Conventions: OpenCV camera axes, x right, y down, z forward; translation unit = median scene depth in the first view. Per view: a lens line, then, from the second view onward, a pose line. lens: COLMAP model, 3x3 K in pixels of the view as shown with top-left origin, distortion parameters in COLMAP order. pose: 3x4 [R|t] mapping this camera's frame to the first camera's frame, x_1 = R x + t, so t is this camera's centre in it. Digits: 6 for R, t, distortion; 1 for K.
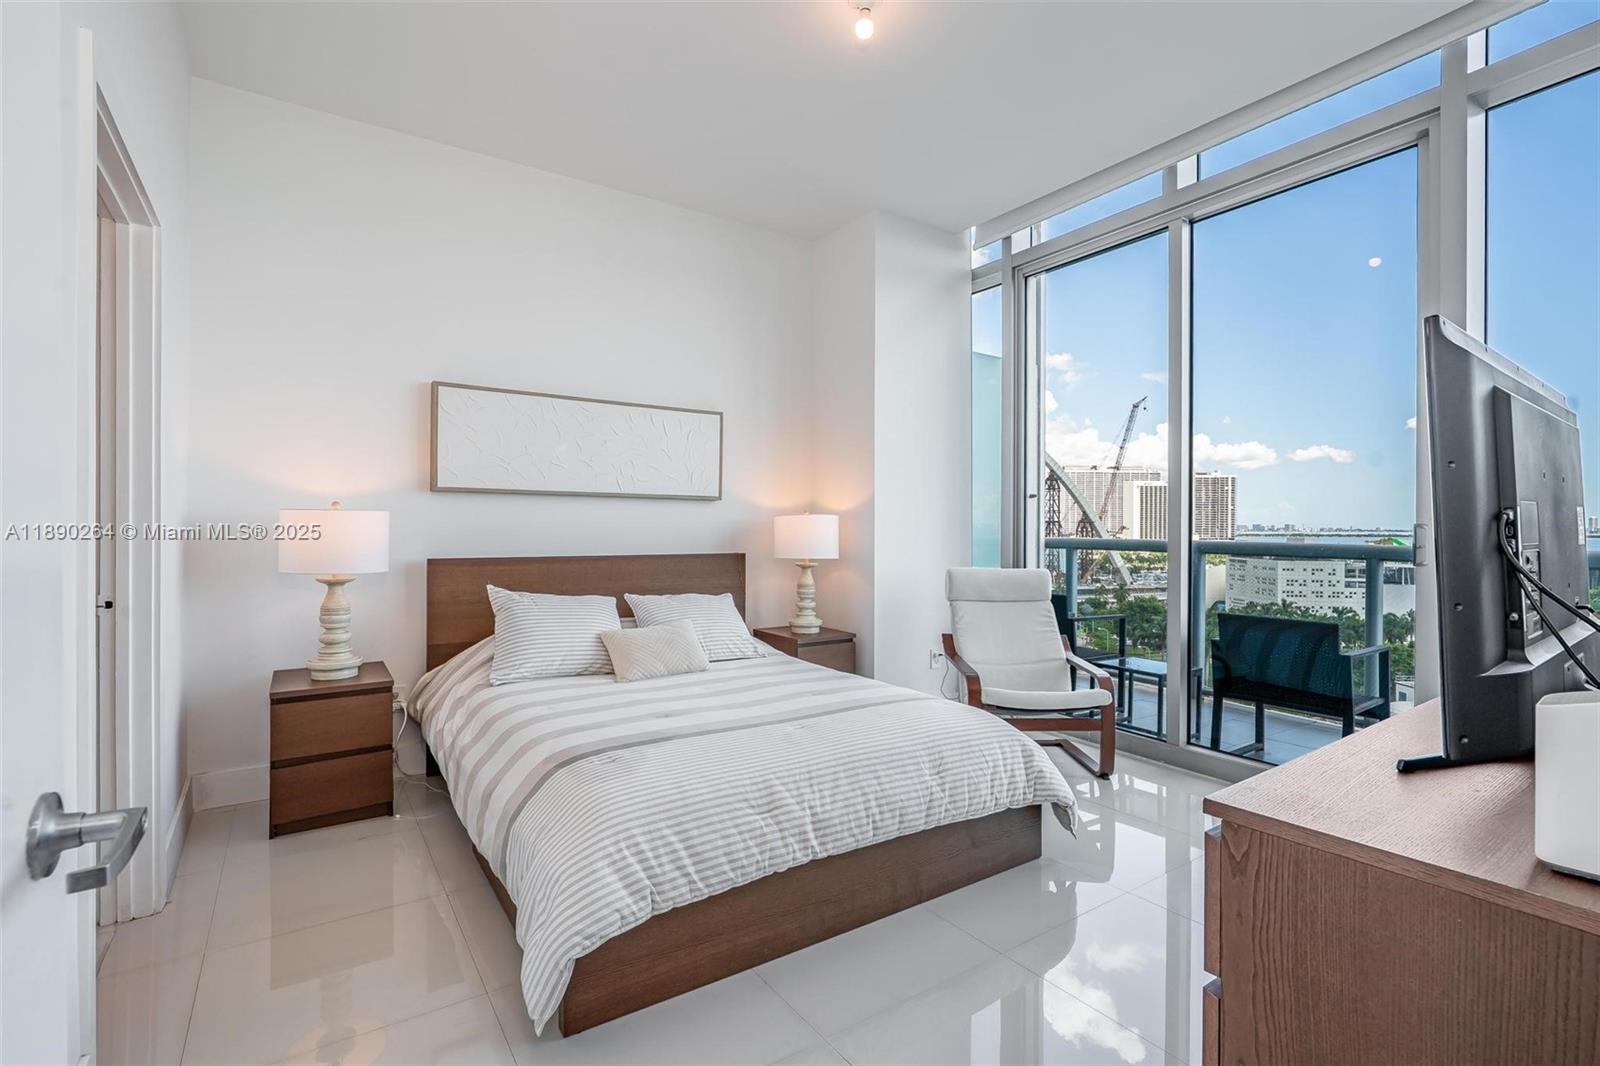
lens RADIAL K [[743.4, 0, 821.7], [0, 743.4, 528.6], [0, 0, 1]] dist [0.021148, 0.000073]
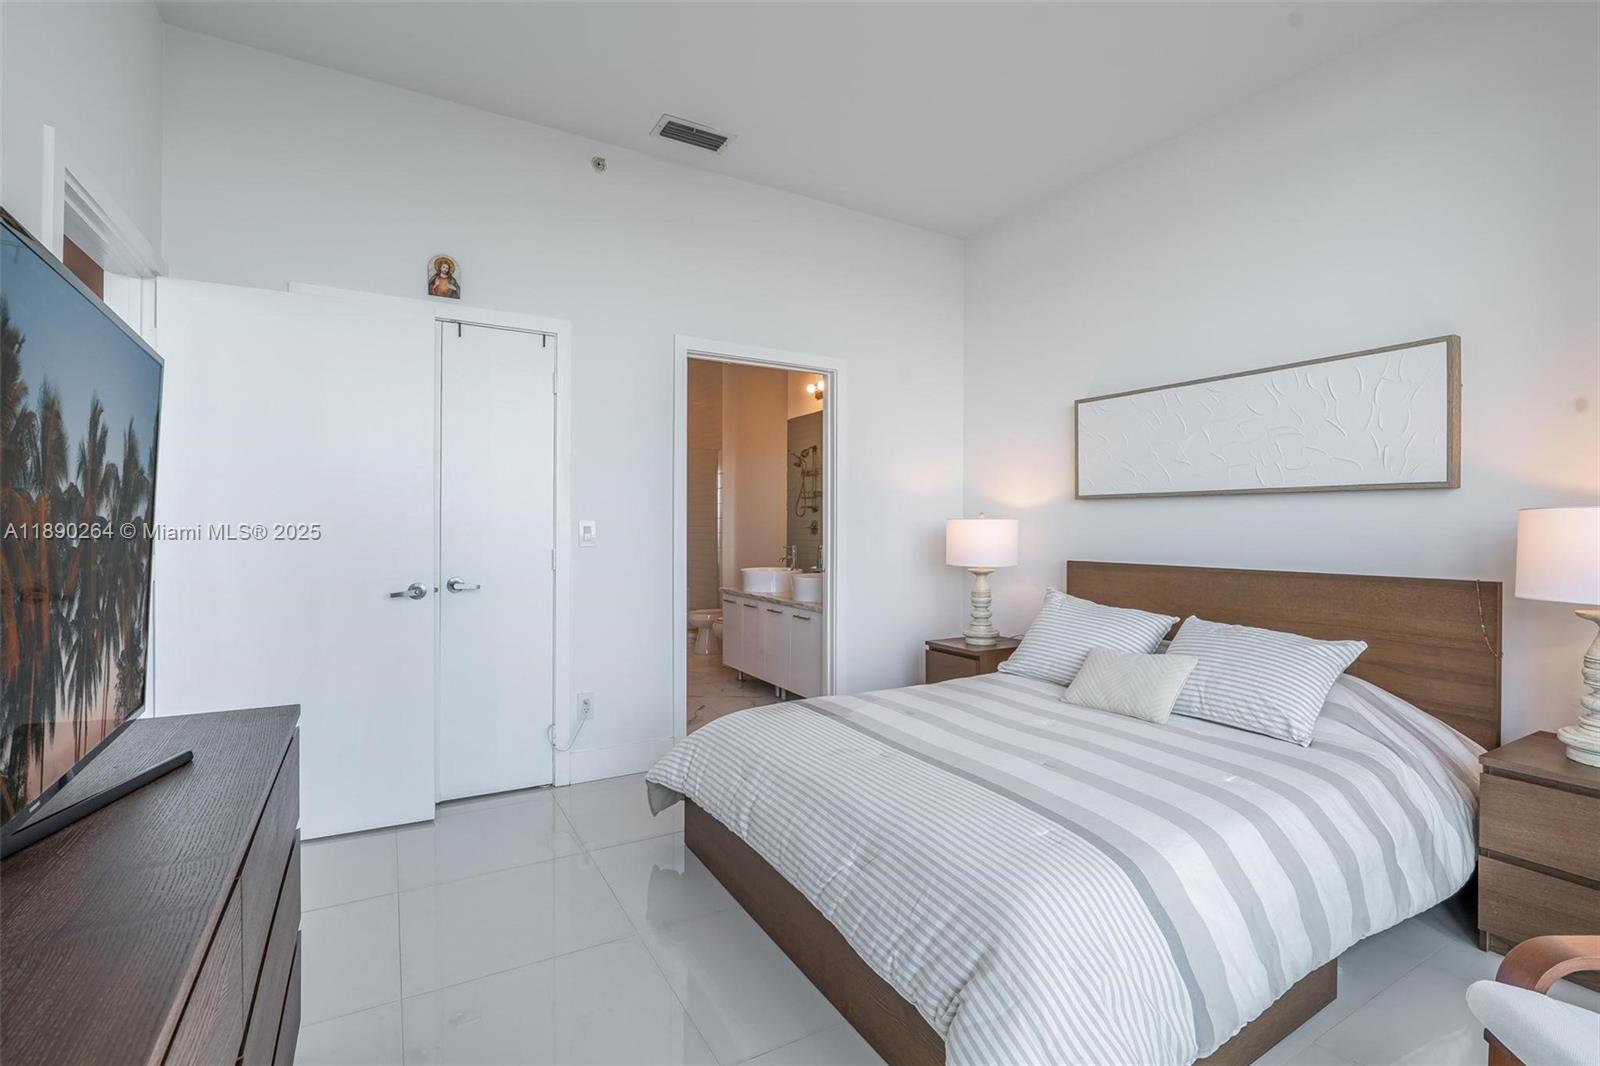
lens RADIAL K [[746.8, 0, 801.4], [0, 746.8, 530.5], [0, 0, 1]] dist [-0.012500, -0.000024]
pose [[-0.107315, -0.000019, -0.994225, 0.695473], [-0.011818, 0.999929, 0.001256, -0.001060], [0.994155, 0.011884, -0.107308, 0.798598]]
